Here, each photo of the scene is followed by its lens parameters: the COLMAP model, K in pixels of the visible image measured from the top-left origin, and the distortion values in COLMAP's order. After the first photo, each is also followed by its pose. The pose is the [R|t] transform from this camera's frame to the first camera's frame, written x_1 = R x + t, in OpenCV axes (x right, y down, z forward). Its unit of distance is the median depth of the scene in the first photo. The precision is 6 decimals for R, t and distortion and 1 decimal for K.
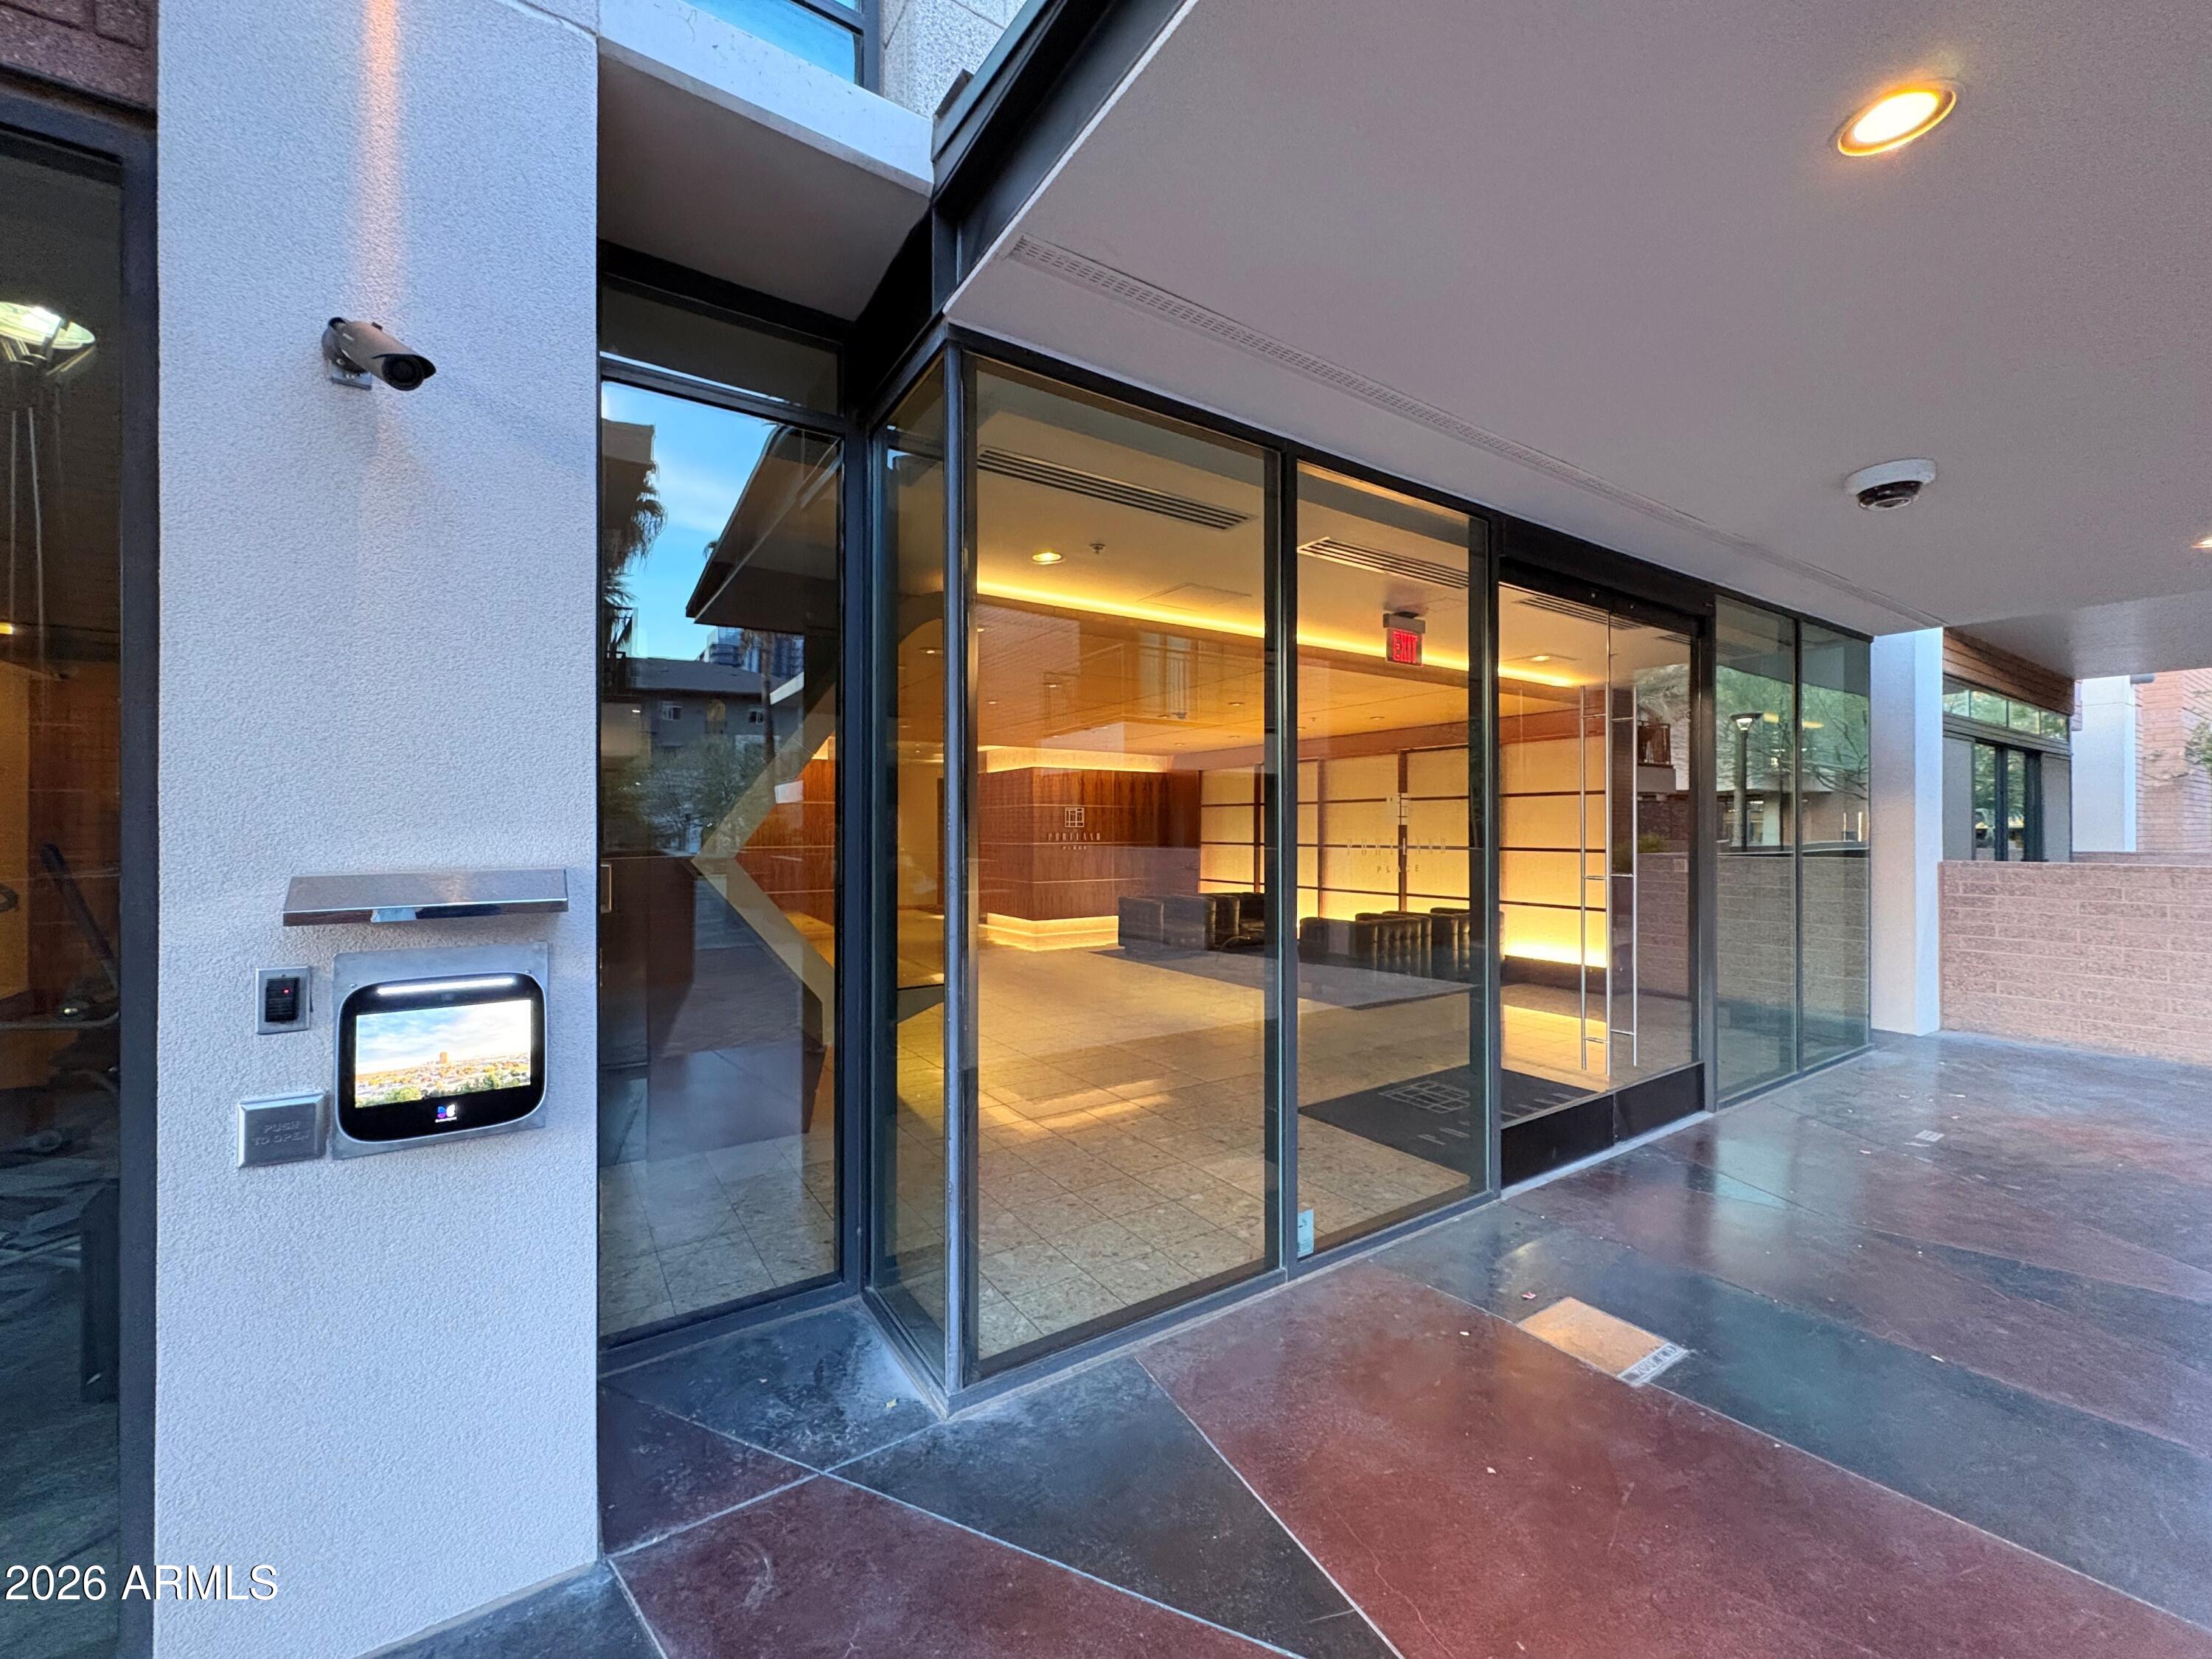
lens RADIAL K [[879.5, 0, 1101.9], [0, 879.5, 830.8], [0, 0, 1]] dist [0.003141, -0.000019]
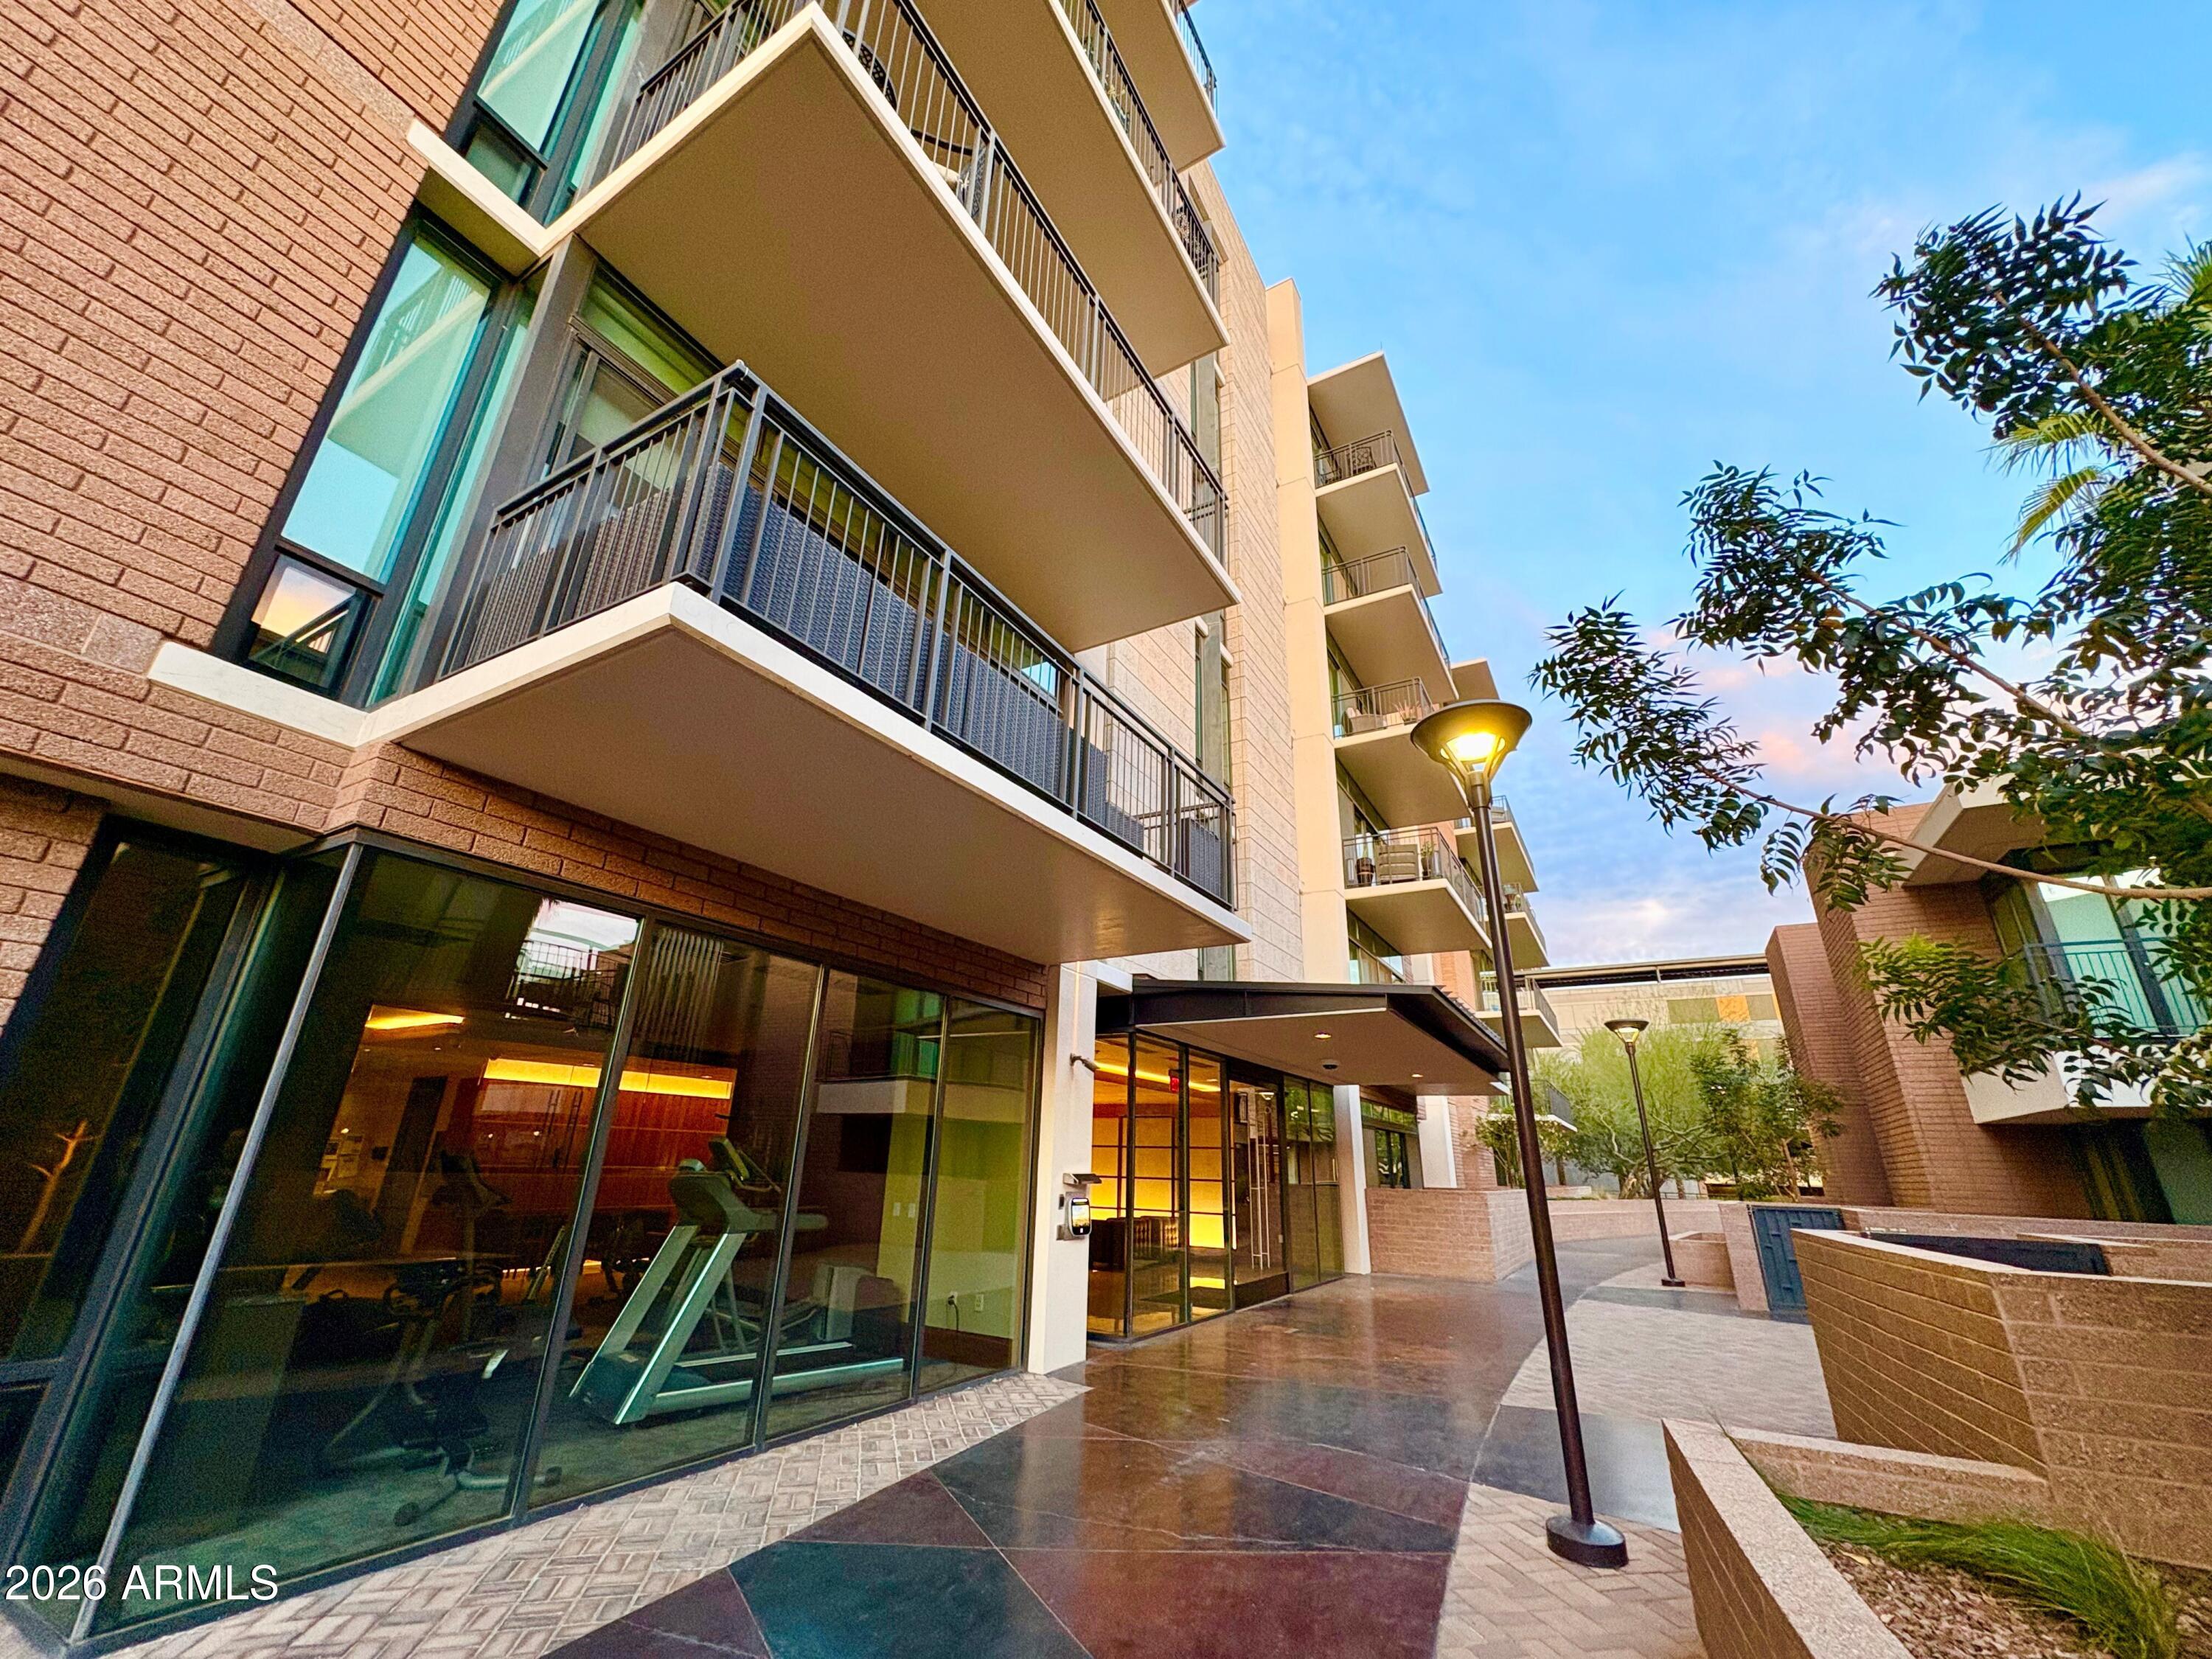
lens RADIAL K [[879.5, 0, 1105.9], [0, 879.5, 826.4], [0, 0, 1]] dist [0.003141, -0.000019]
pose [[0.894498, 0.187090, 0.406042, -0.635224], [-0.031554, 0.932382, -0.360095, 0.002284], [-0.445957, 0.309292, 0.839917, -0.771212]]
